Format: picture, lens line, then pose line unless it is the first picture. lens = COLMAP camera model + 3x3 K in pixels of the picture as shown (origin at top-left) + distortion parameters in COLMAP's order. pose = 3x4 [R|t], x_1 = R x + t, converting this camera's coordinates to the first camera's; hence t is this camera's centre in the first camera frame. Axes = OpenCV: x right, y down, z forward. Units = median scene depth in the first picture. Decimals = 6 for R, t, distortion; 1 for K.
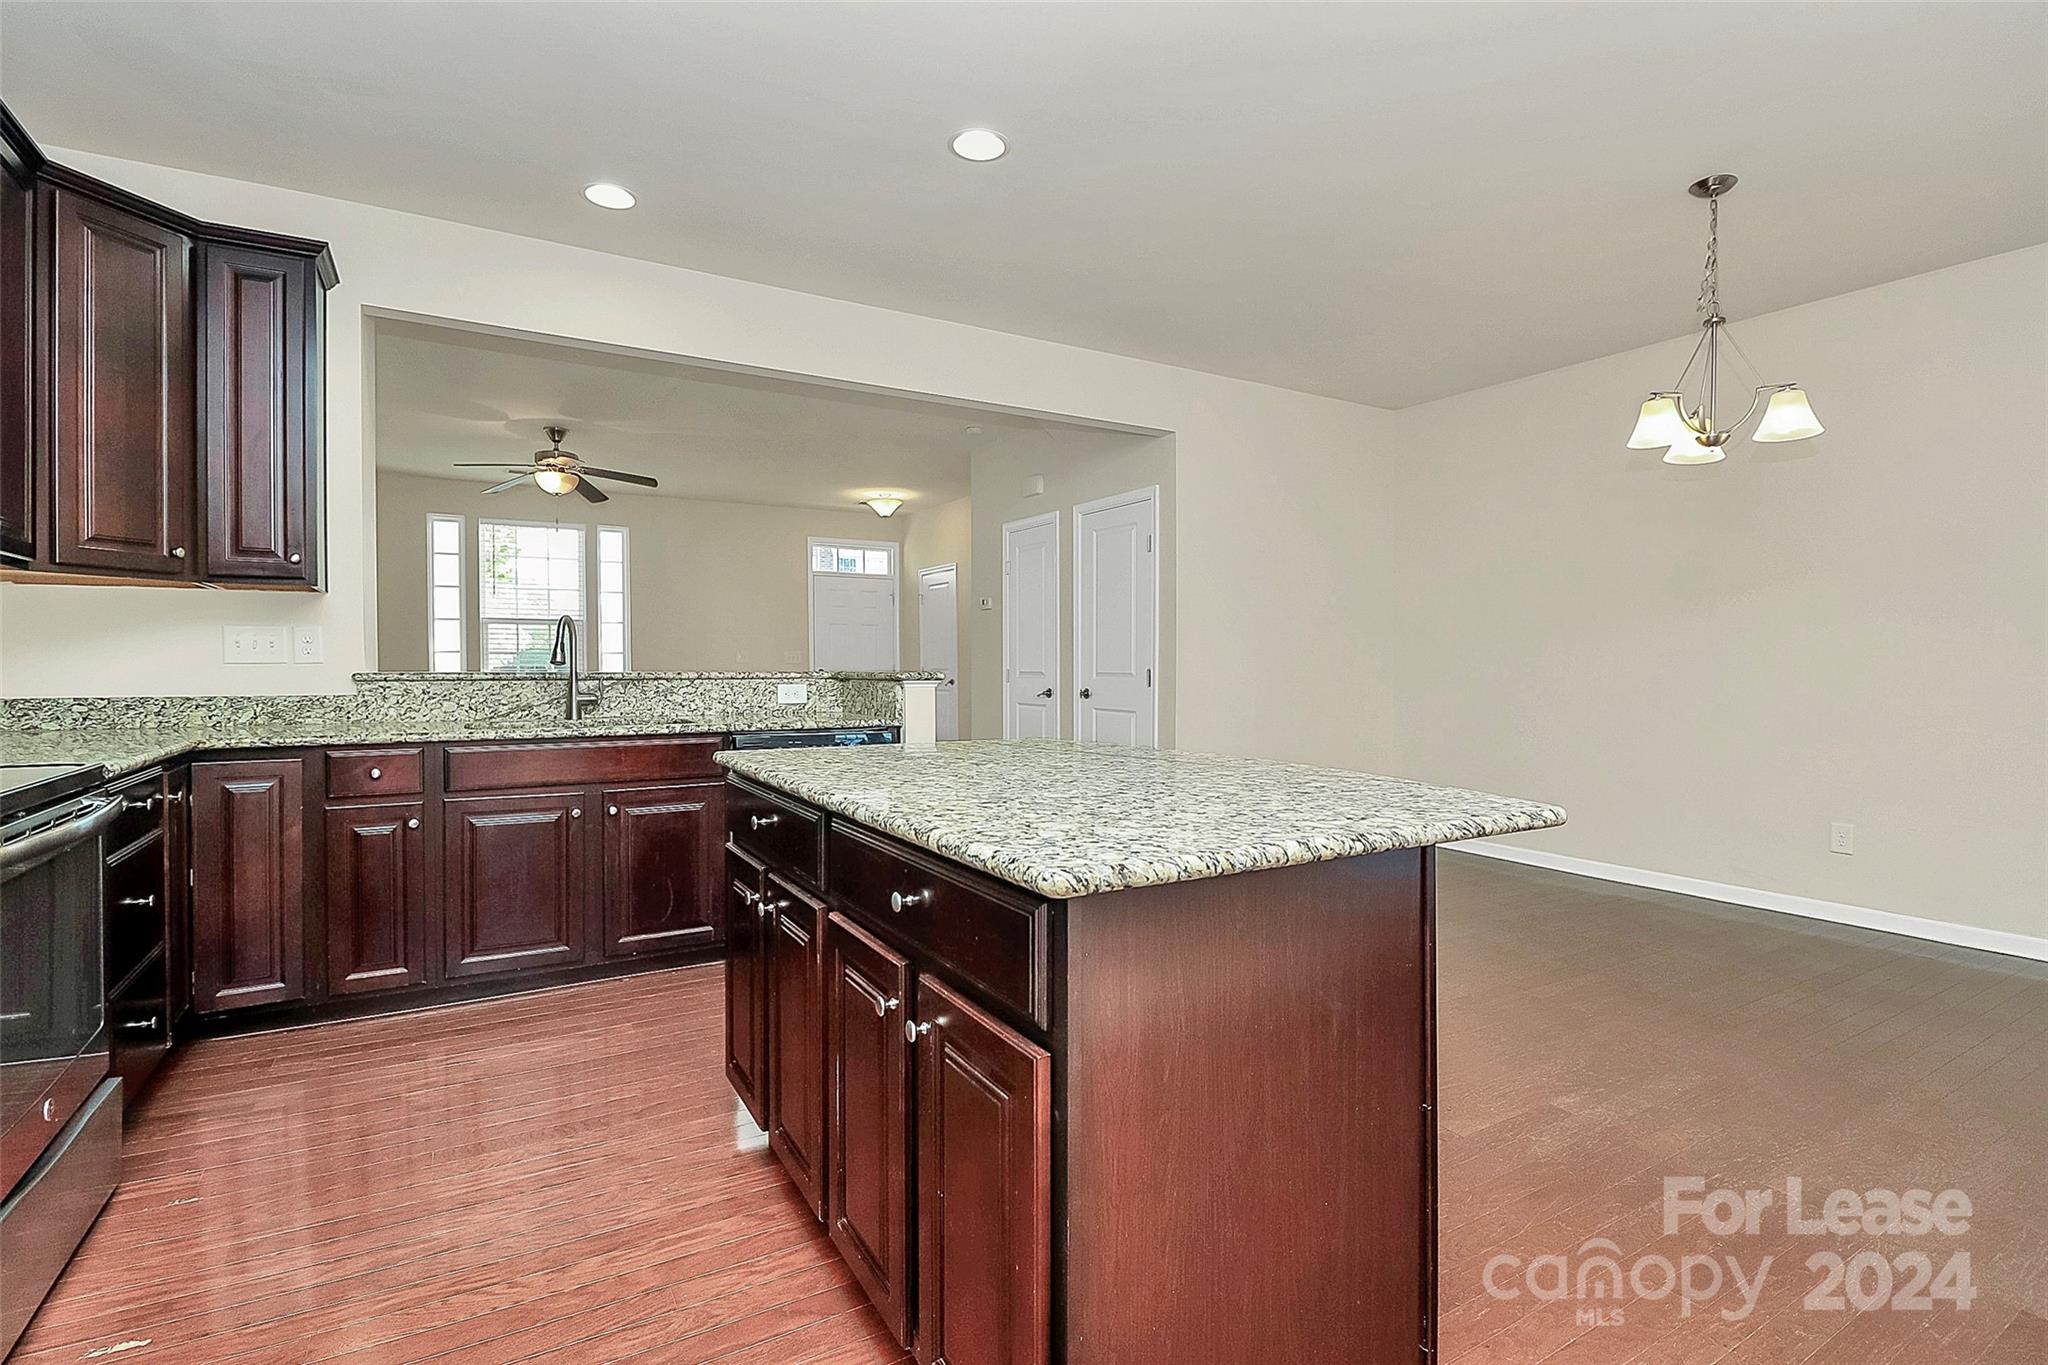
lens RADIAL K [[968.7, 0, 1041.8], [0, 968.7, 689.9], [0, 0, 1]] dist [-0.001928, -0.008555]
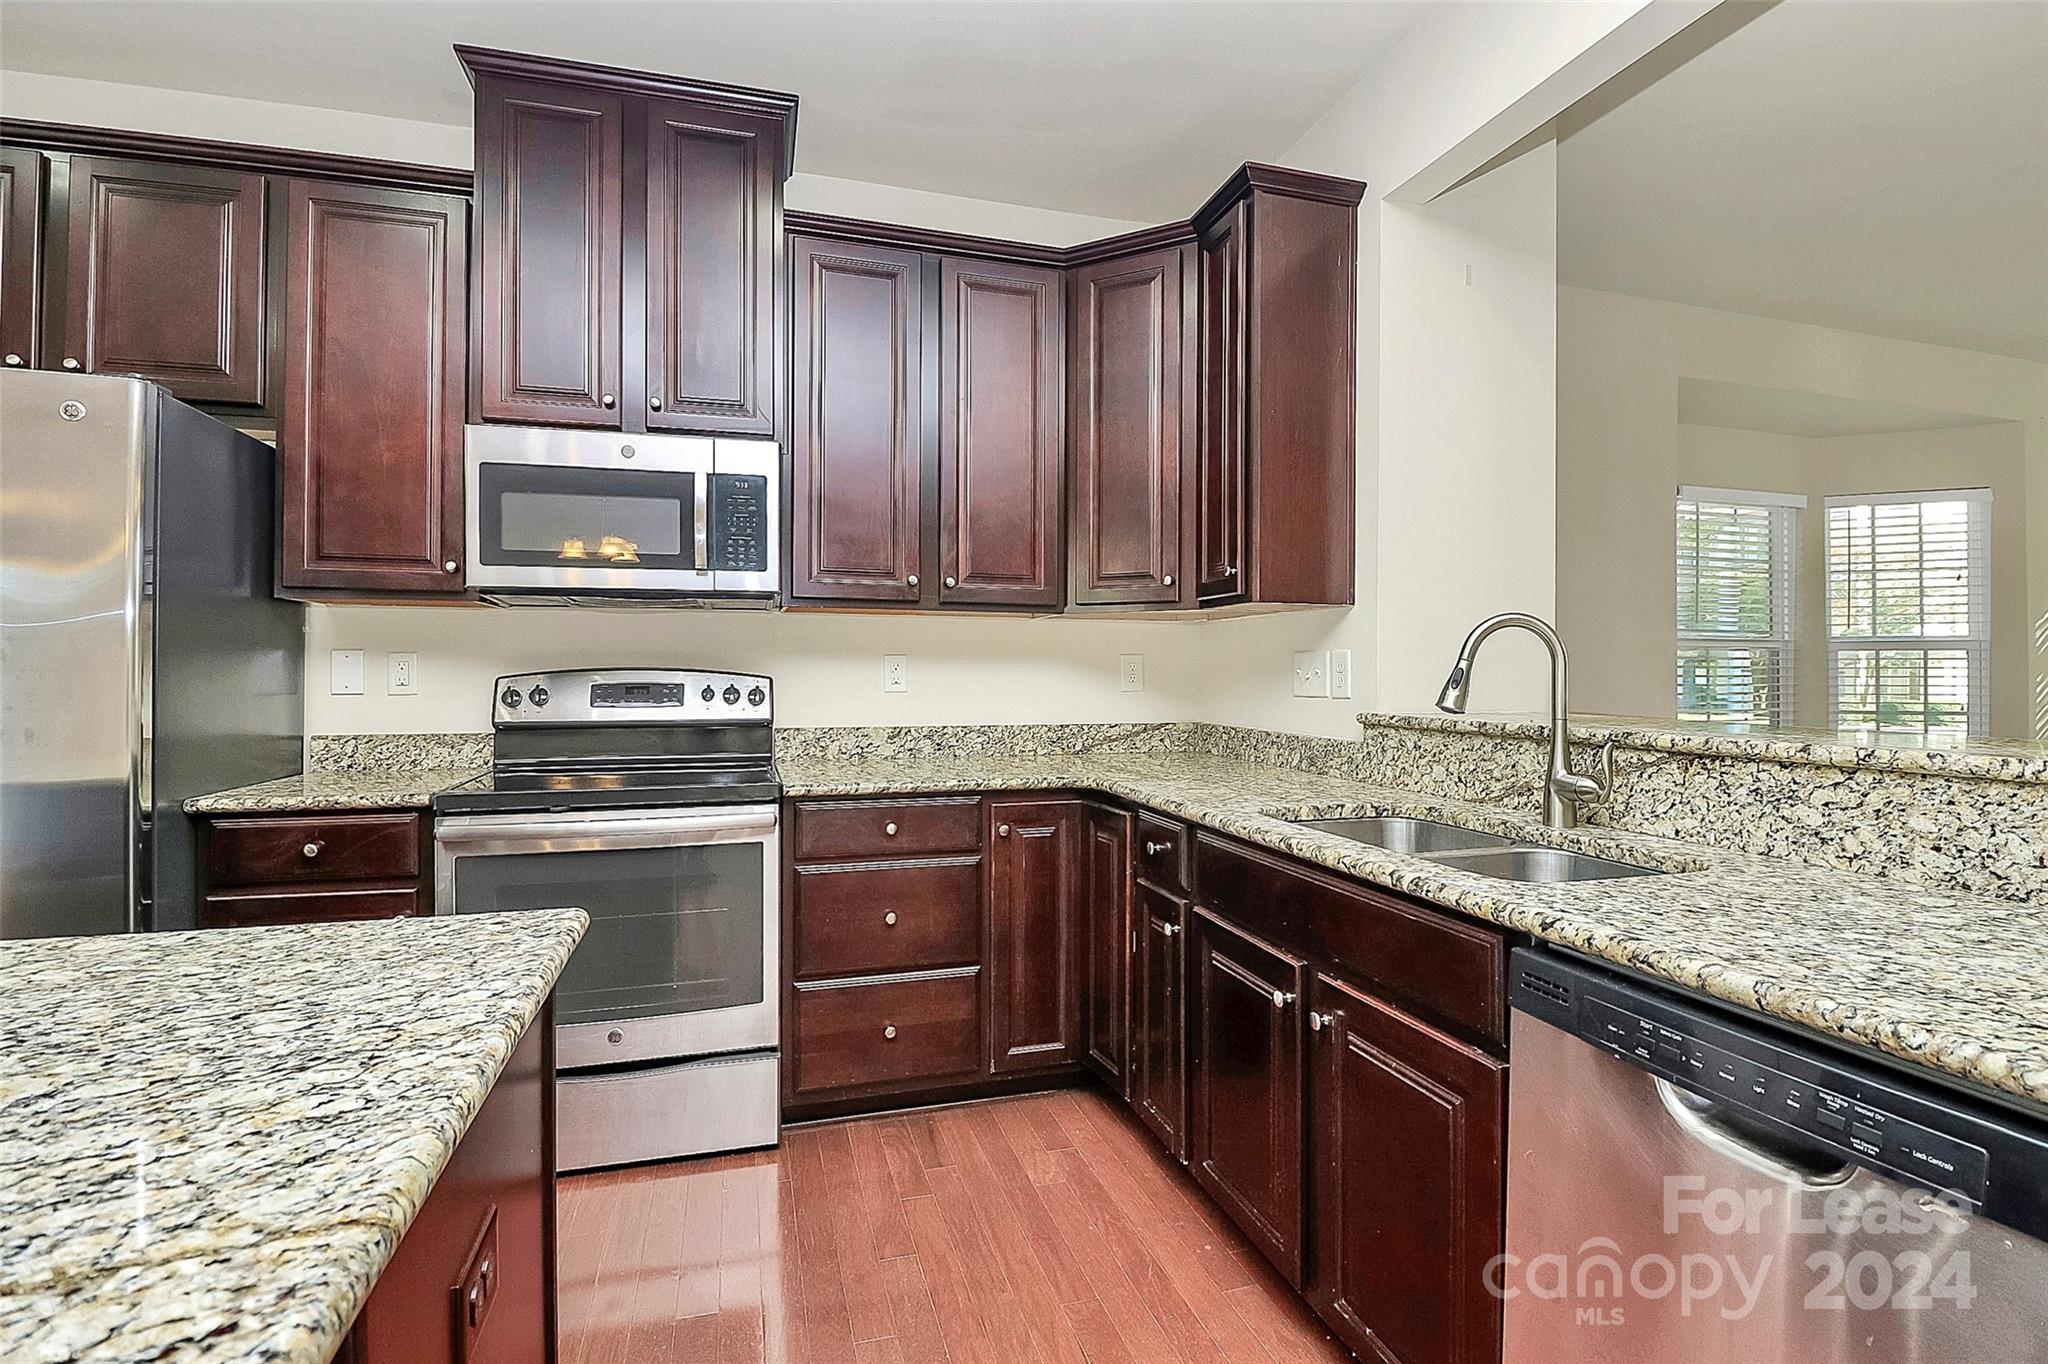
lens RADIAL K [[962.2, 0, 1026.8], [0, 962.2, 670.2], [0, 0, 1]] dist [0.000193, -0.018166]
pose [[-0.247543, 0.000522, -0.968877, 0.053258], [-0.025669, 0.999645, 0.007097, -0.045136], [0.968537, 0.026627, -0.247442, 0.864715]]
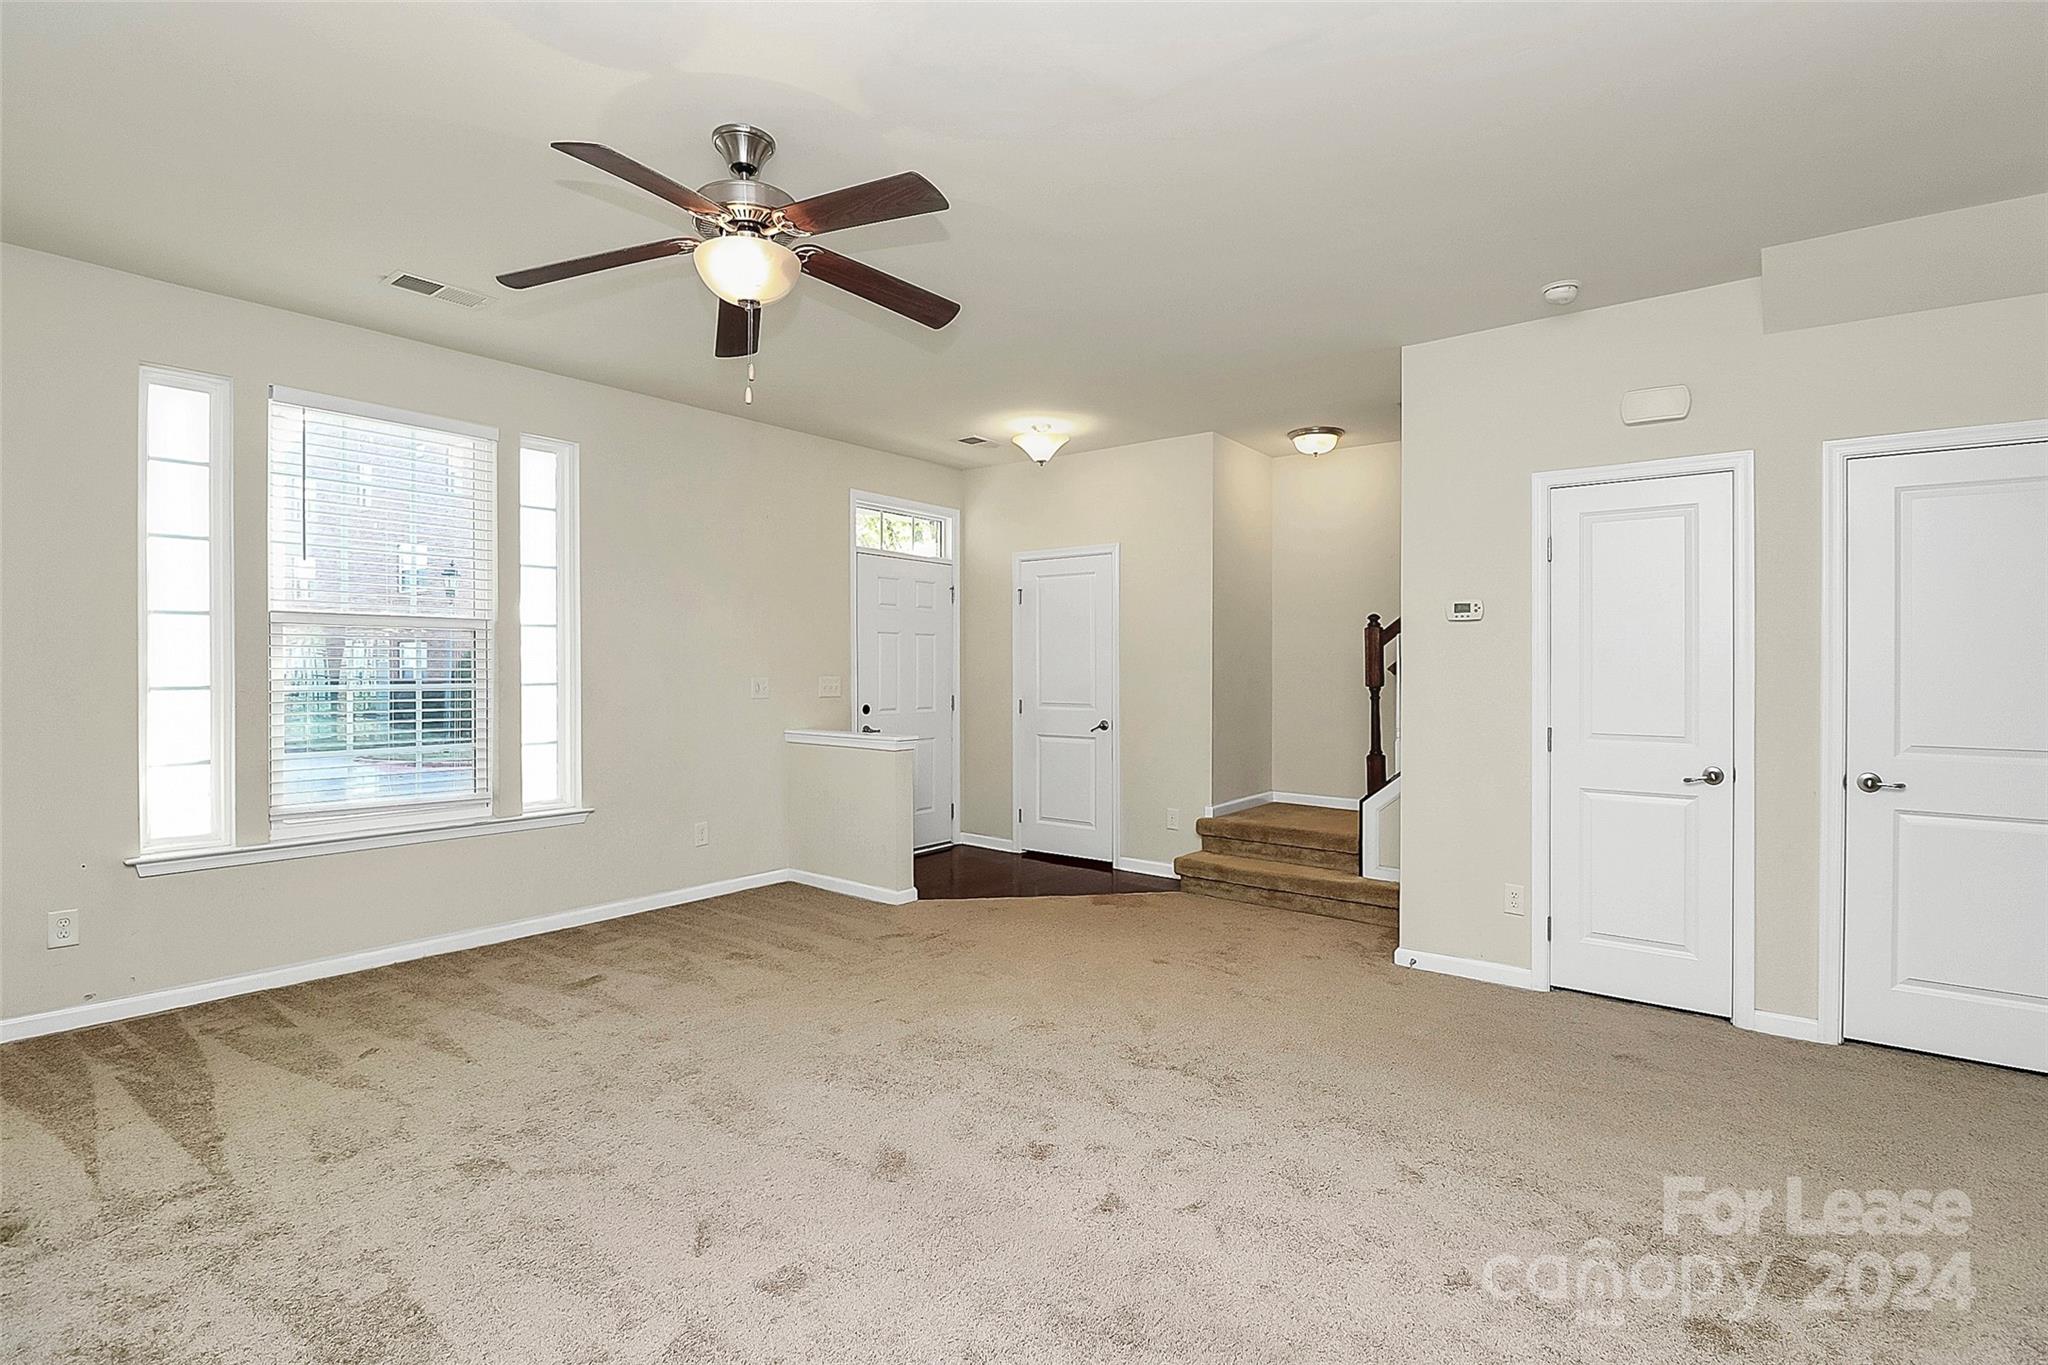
lens RADIAL K [[943.0, 0, 1020.2], [0, 943.0, 673.5], [0, 0, 1]] dist [0.000509, -0.017544]
pose [[0.933071, 0.002381, 0.359684, -0.987377], [0.003161, 0.999885, -0.014820, -0.087159], [-0.359678, 0.014966, 0.932956, 1.117930]]
